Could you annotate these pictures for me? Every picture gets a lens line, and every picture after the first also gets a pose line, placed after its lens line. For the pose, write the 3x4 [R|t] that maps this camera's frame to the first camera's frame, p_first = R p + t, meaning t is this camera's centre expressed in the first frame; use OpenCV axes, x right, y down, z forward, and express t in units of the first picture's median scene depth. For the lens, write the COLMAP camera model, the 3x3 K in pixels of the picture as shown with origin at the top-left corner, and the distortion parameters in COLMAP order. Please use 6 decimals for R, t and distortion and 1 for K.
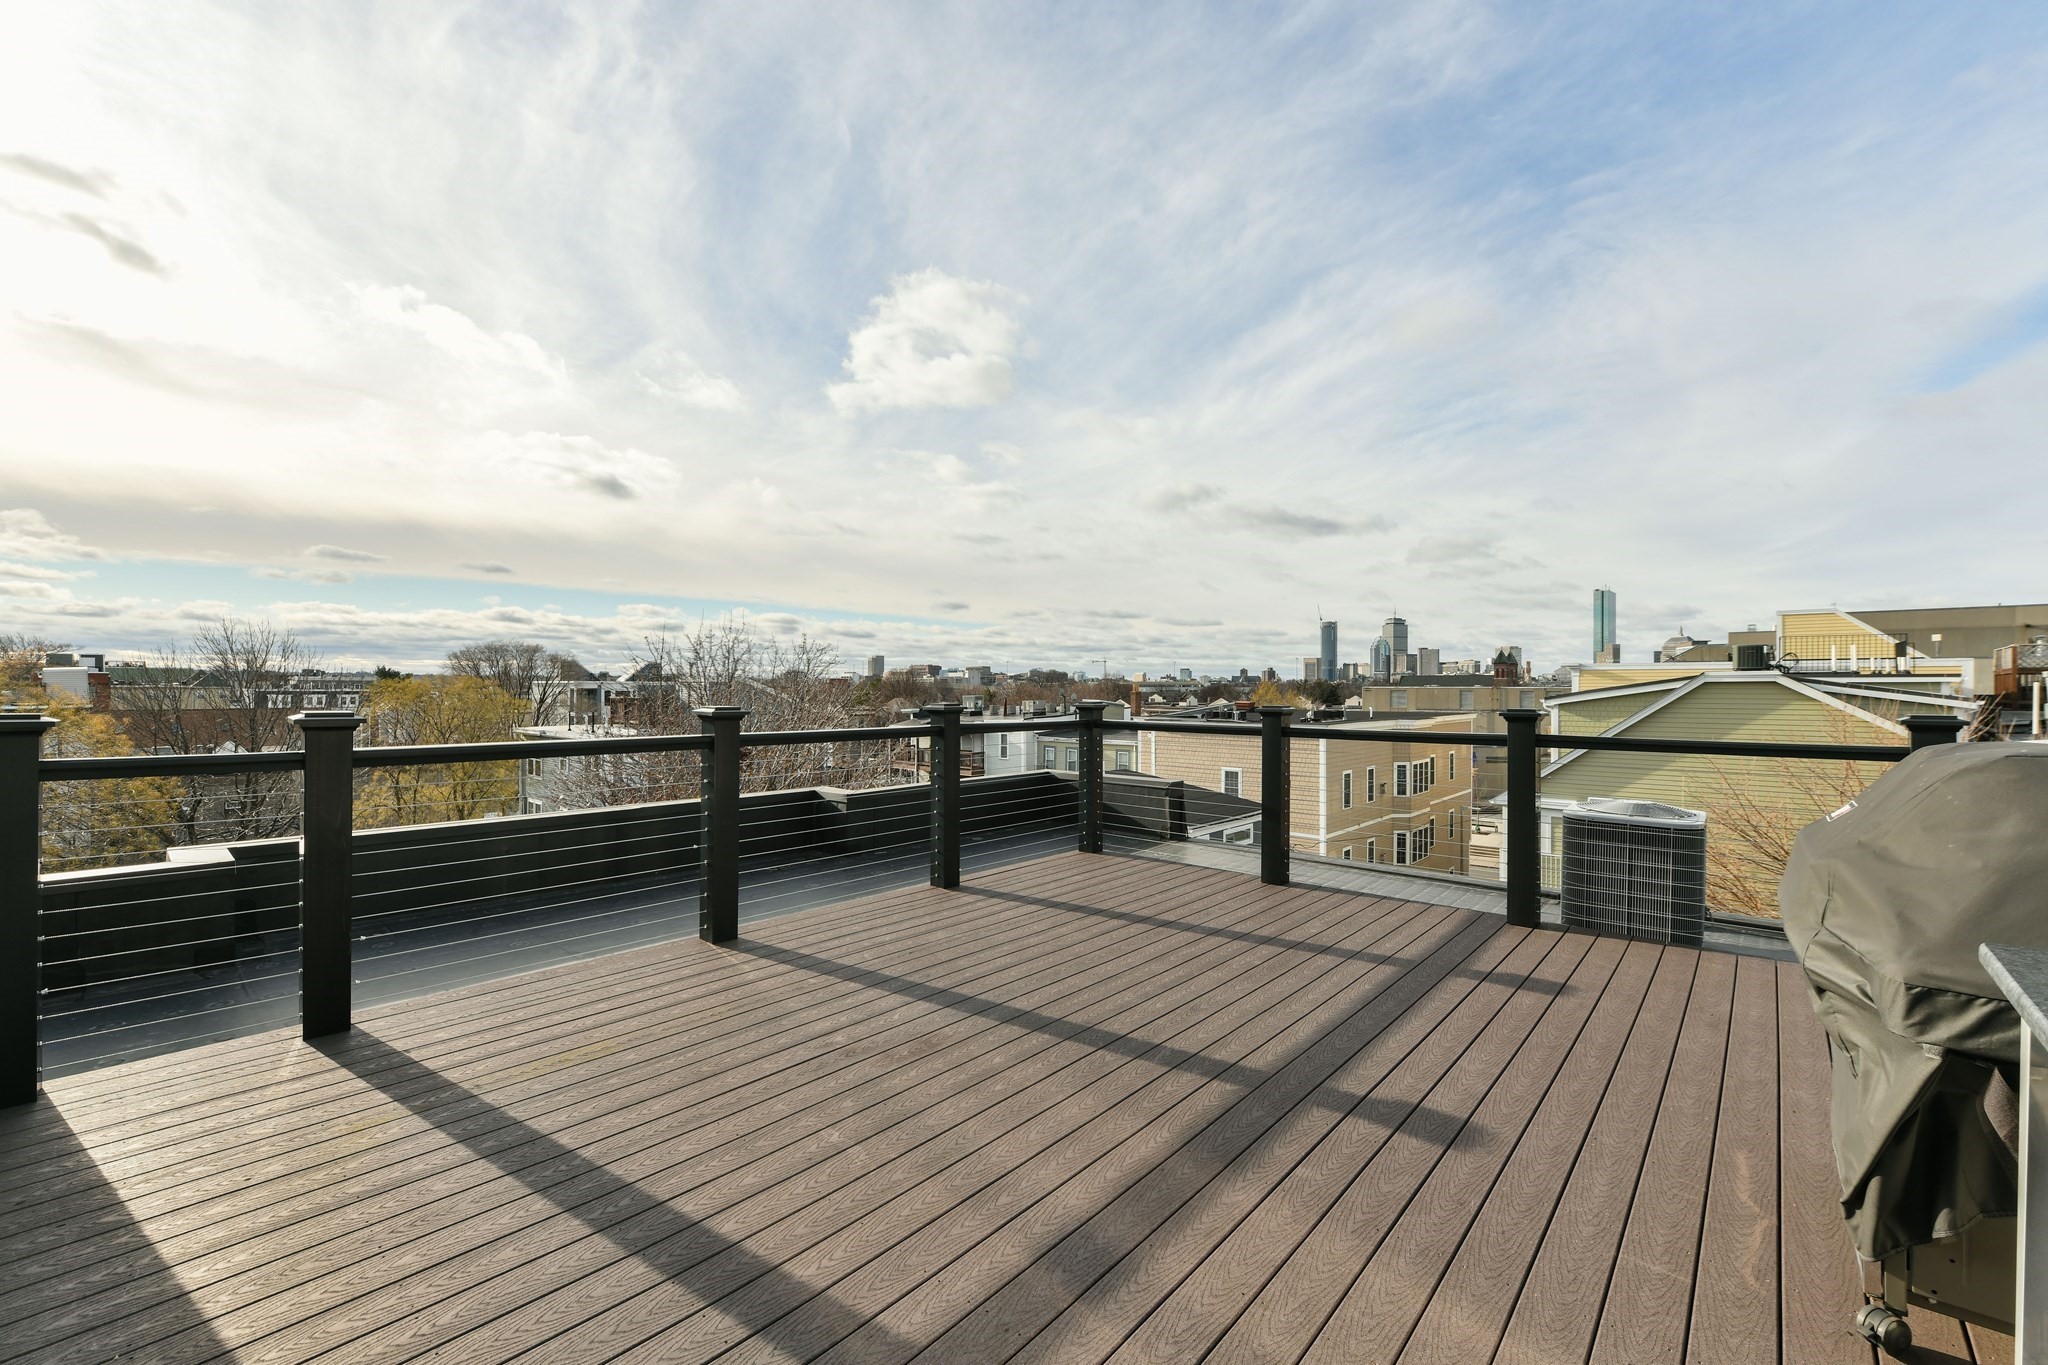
lens RADIAL K [[836.2, 0, 1076.5], [0, 836.2, 691.2], [0, 0, 1]] dist [-0.001436, -0.000031]
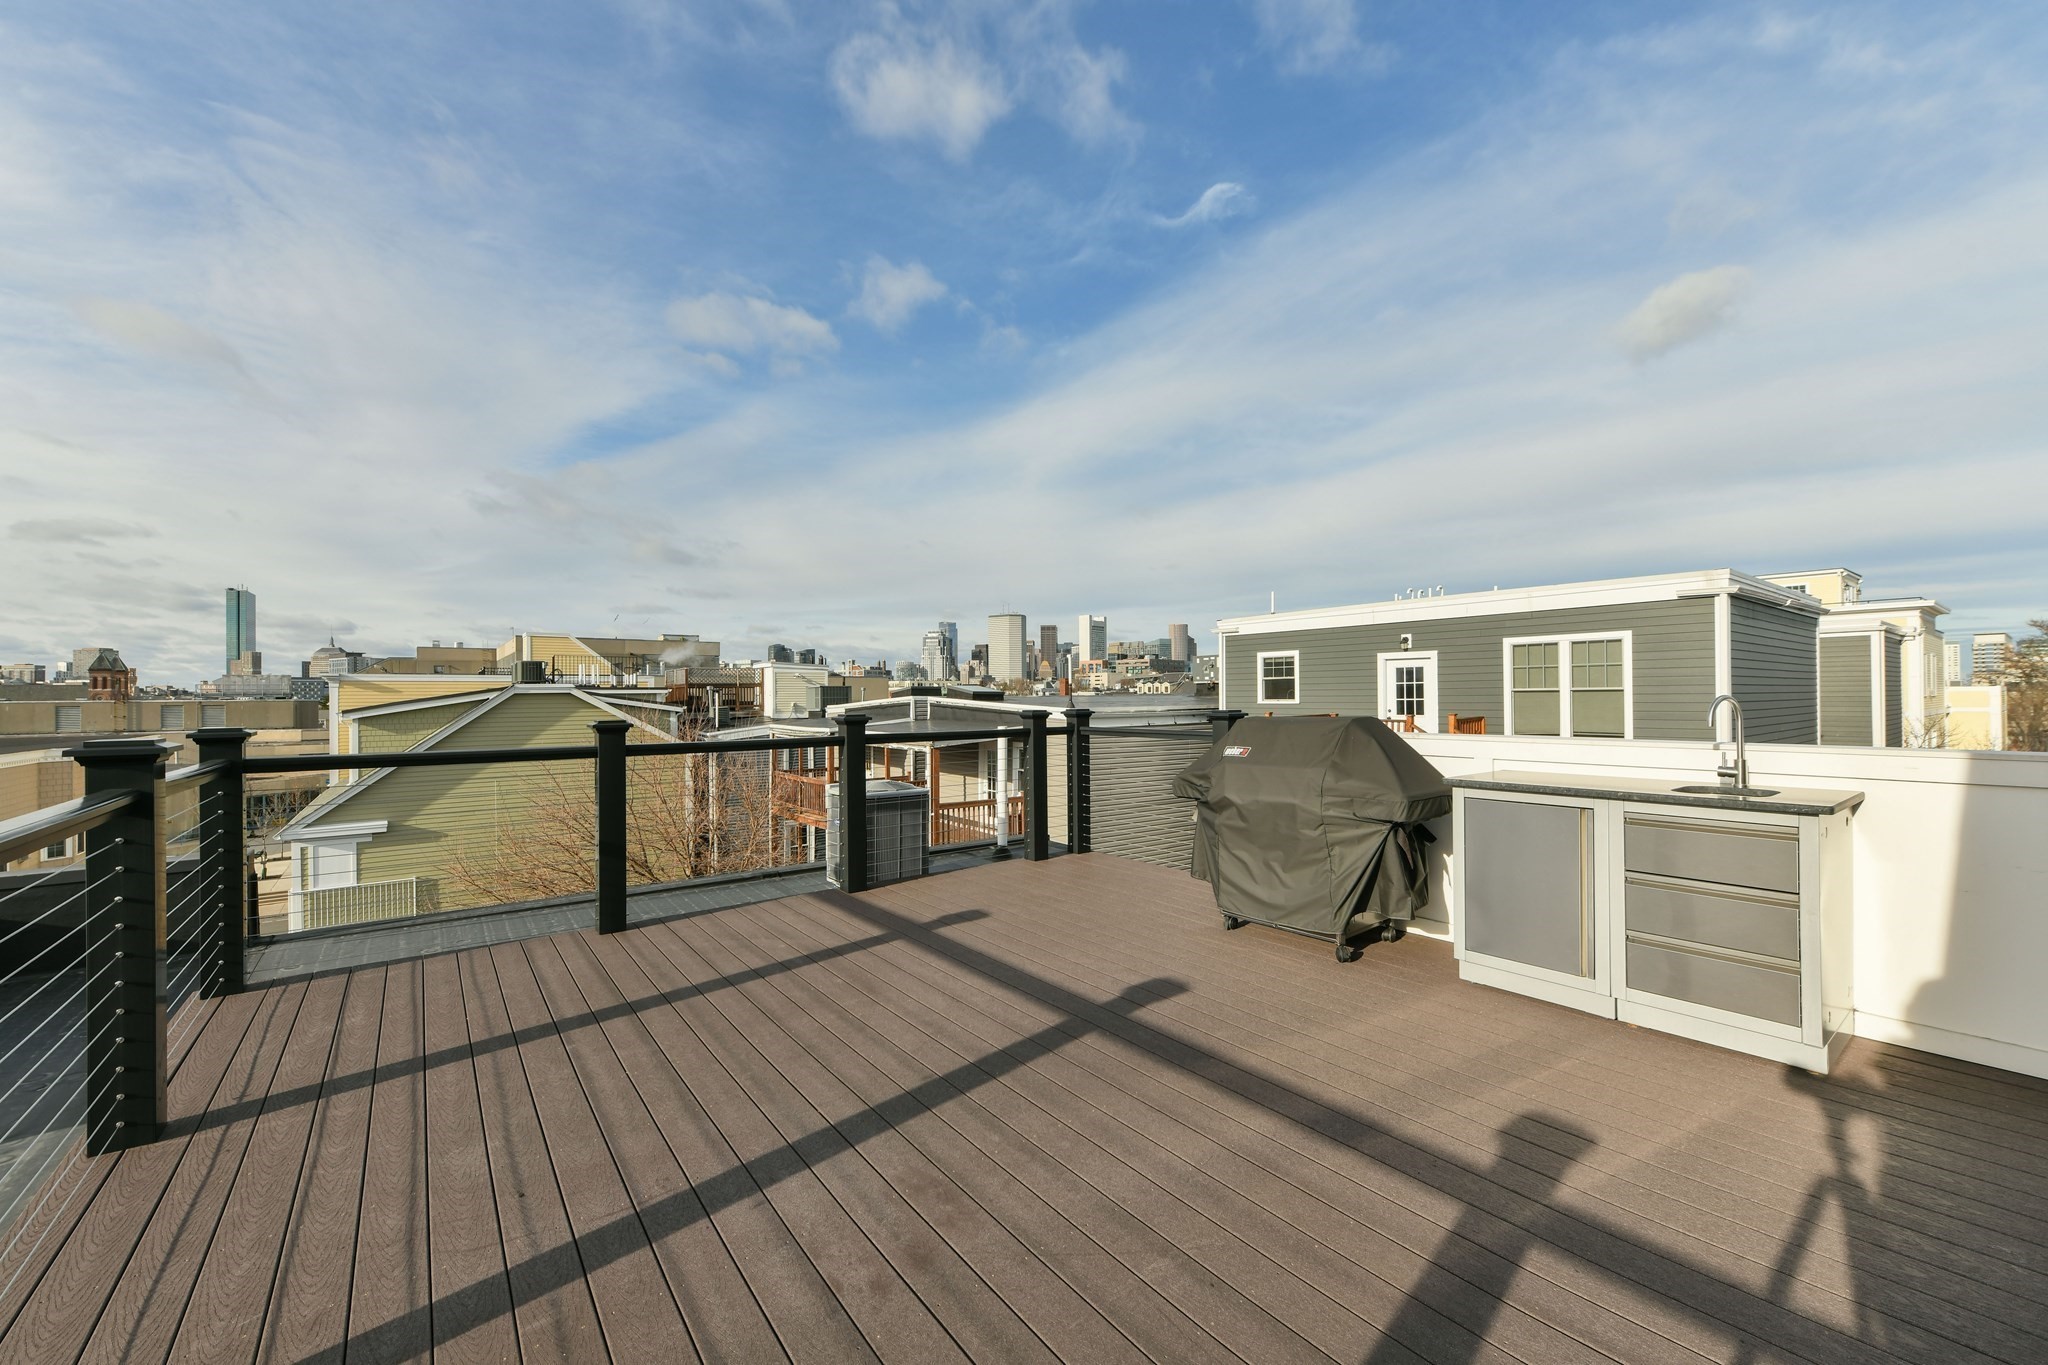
lens RADIAL K [[804.0, 0, 1029.4], [0, 804.0, 689.0], [0, 0, 1]] dist [0.006347, -0.000224]
pose [[0.215627, 0.003879, 0.976468, -0.374401], [0.014264, 0.999873, -0.007122, -0.000938], [-0.976372, 0.015464, 0.215544, 0.336081]]
